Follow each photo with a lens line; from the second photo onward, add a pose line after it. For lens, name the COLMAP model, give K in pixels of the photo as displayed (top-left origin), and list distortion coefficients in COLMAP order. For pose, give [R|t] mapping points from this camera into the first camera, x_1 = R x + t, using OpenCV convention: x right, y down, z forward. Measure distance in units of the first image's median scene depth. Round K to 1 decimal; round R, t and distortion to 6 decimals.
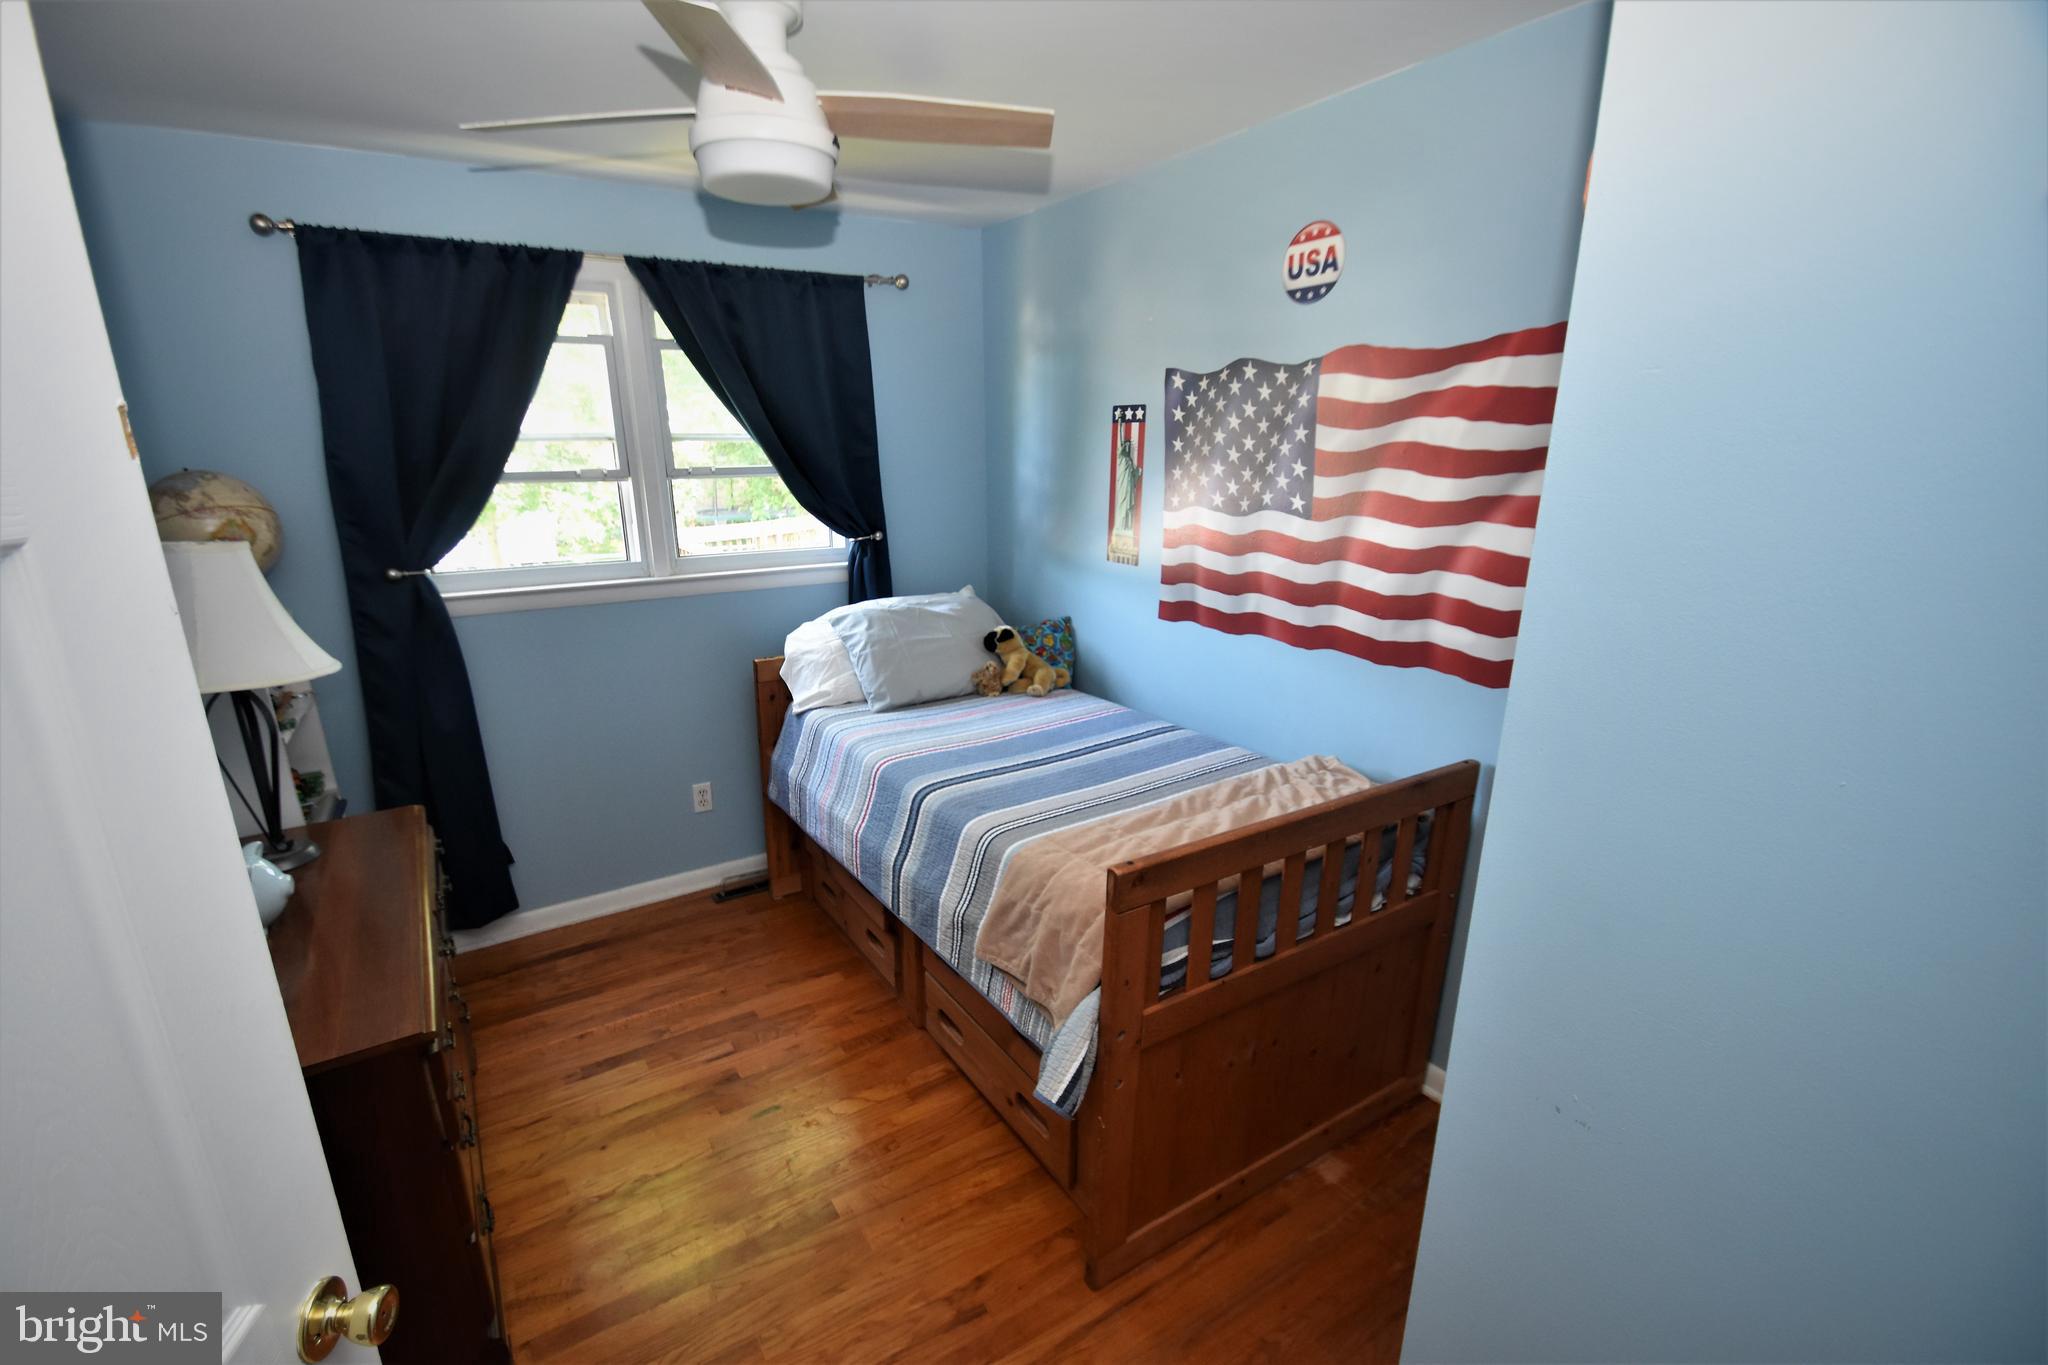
lens RADIAL K [[893.7, 0, 982.4], [0, 893.7, 709.1], [0, 0, 1]] dist [0.002510, -0.007794]
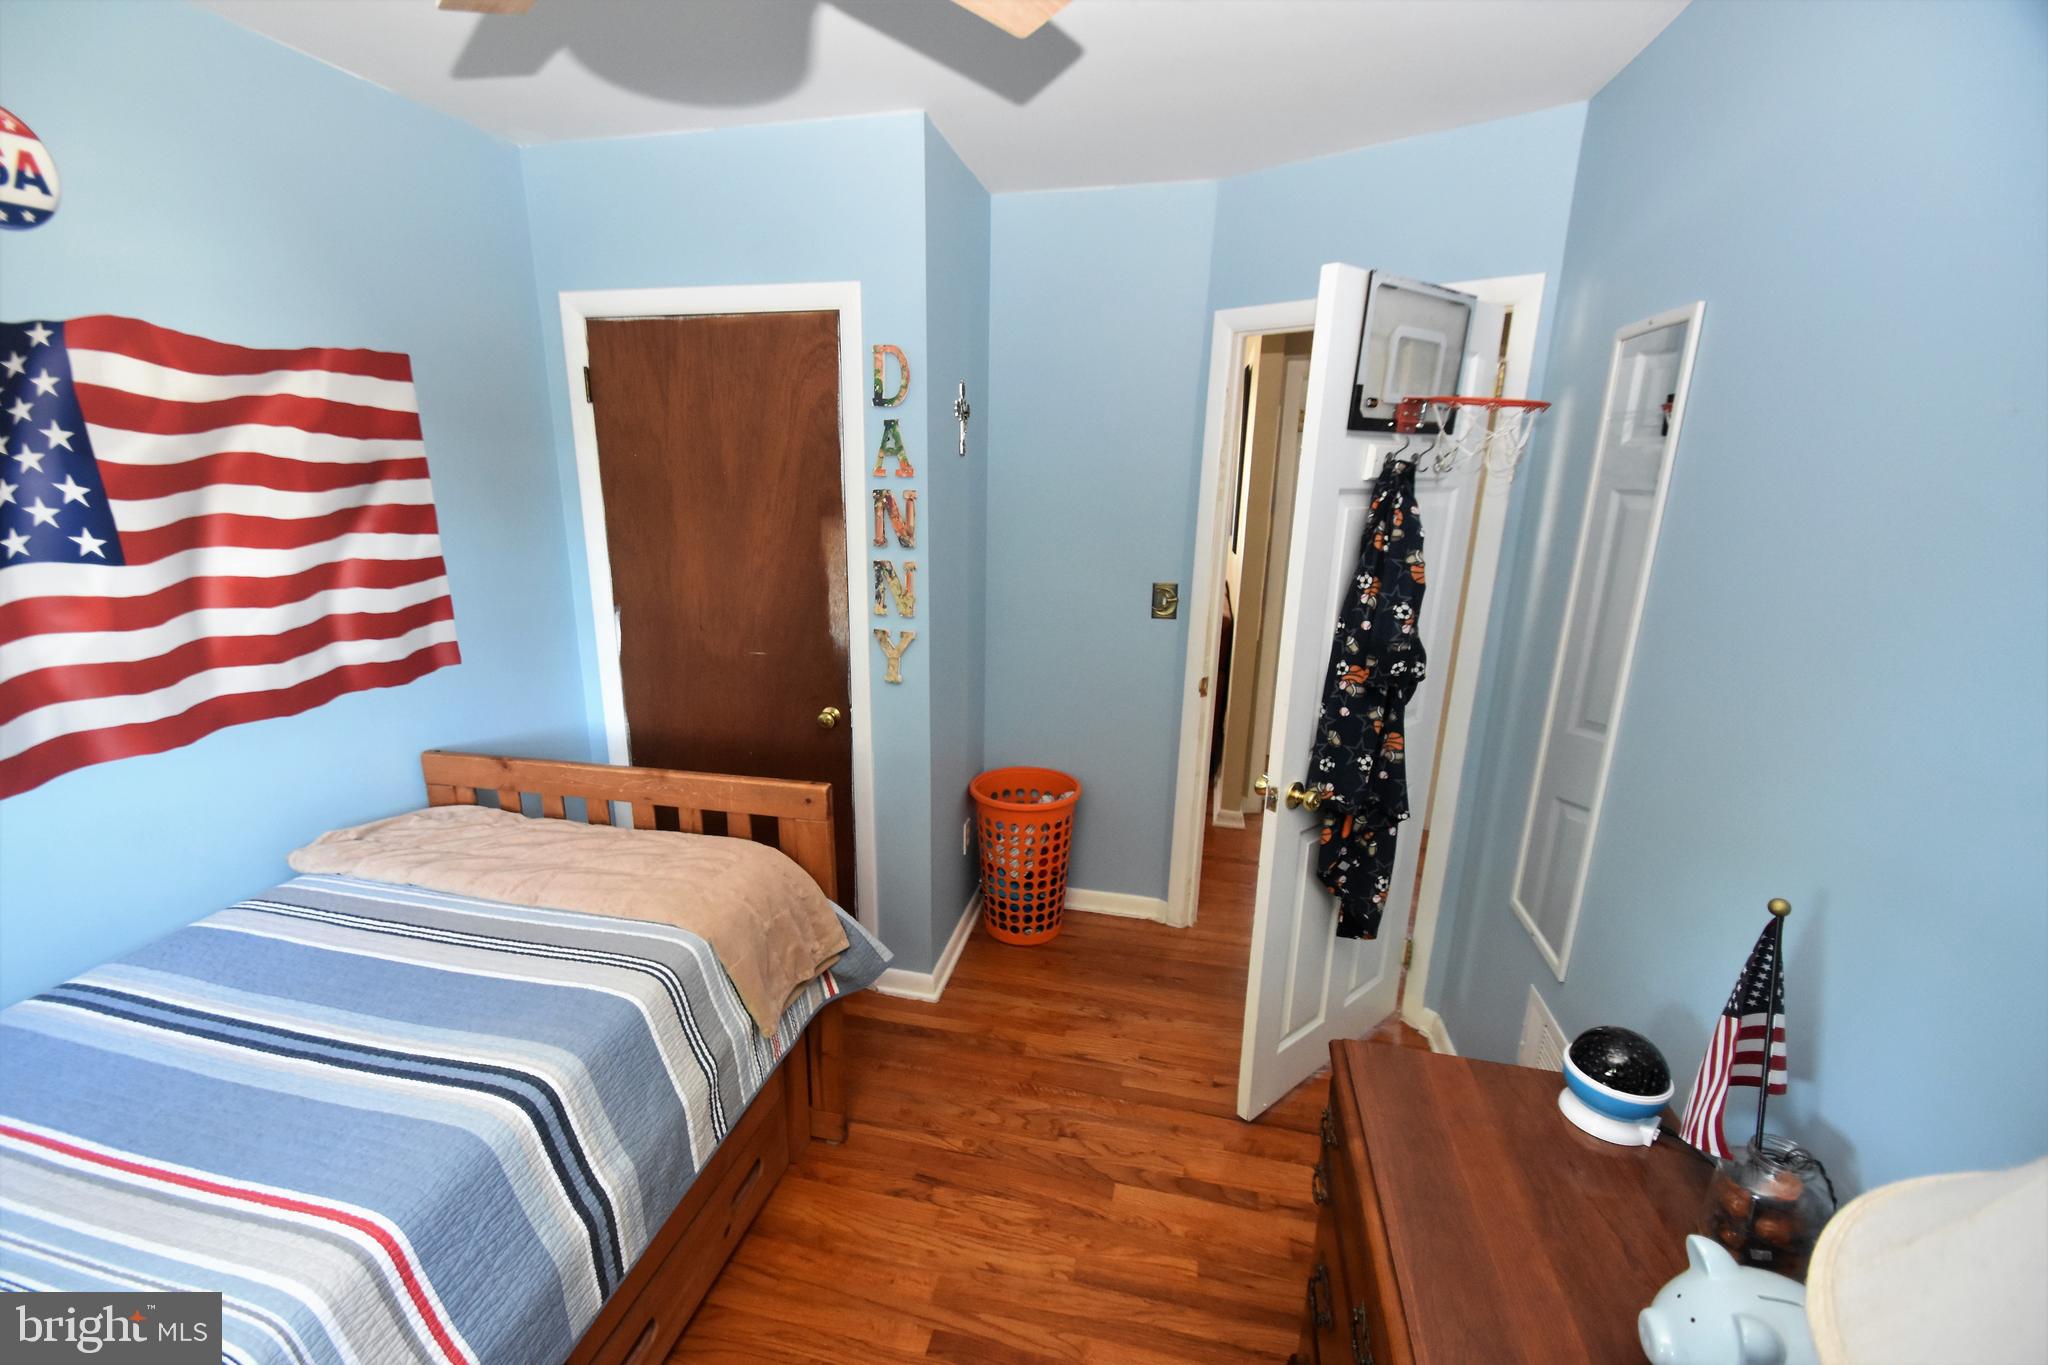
lens RADIAL K [[893.7, 0, 987.1], [0, 893.7, 728.0], [0, 0, 1]] dist [0.002510, -0.007794]
pose [[-0.701514, -0.184210, 0.688436, -0.613276], [0.214010, 0.866976, 0.450059, -0.285318], [-0.679763, 0.463055, -0.568773, 1.060960]]
